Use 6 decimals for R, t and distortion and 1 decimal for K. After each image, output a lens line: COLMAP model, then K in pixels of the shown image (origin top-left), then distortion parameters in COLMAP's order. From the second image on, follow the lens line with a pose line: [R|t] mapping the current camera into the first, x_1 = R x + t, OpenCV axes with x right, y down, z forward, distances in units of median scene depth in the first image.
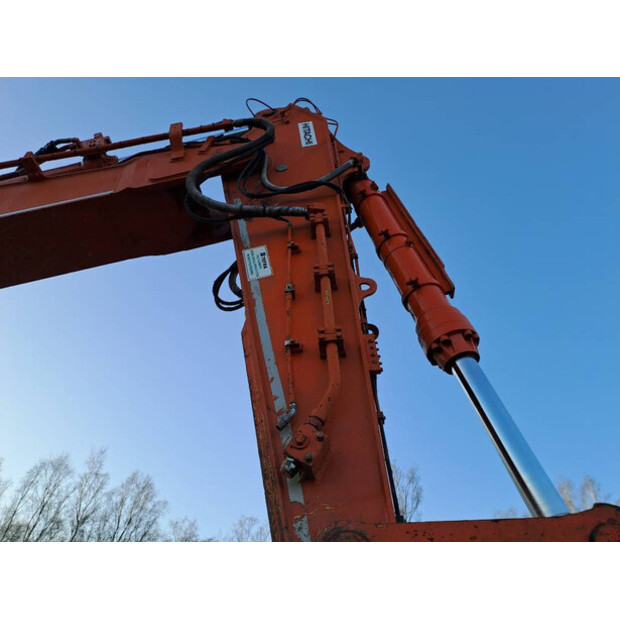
lens RADIAL K [[464.4, 0, 298.1], [0, 464.4, 310.5], [0, 0, 1]] dist [0.049975, -0.007959]
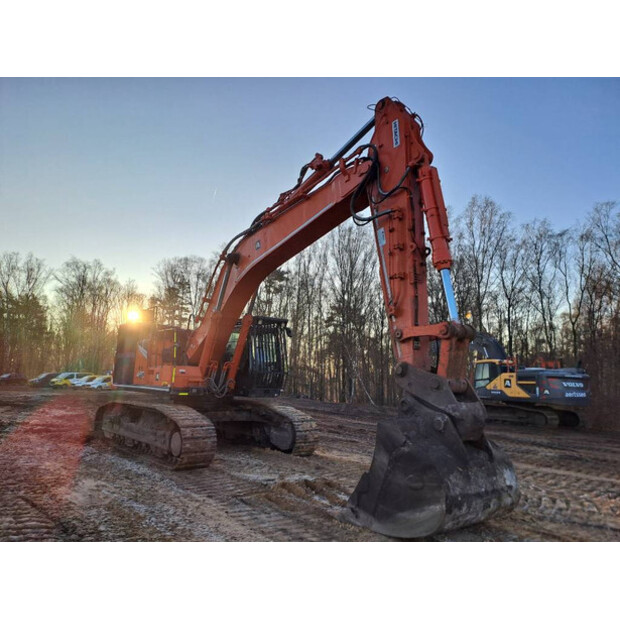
lens RADIAL K [[464.4, 0, 298.1], [0, 464.4, 310.5], [0, 0, 1]] dist [0.049975, -0.007959]
pose [[0.717644, -0.109133, -0.687806, 0.105043], [0.482624, 0.789952, 0.378220, -0.077749], [0.502057, -0.603379, 0.619574, -0.090710]]
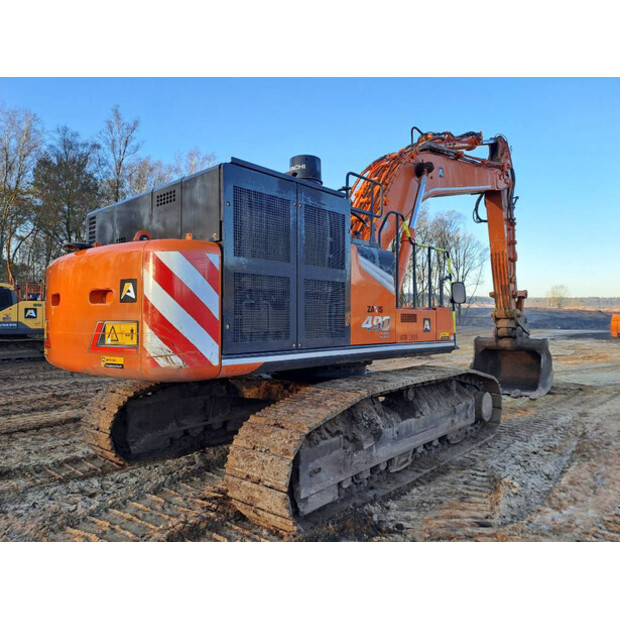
lens RADIAL K [[464.4, 0, 298.1], [0, 464.4, 310.5], [0, 0, 1]] dist [0.049975, -0.007959]
pose [[0.580970, -0.014569, 0.813795, -0.362869], [-0.564803, 0.712716, 0.415973, -0.021473], [-0.586065, -0.701301, 0.405838, -0.011167]]
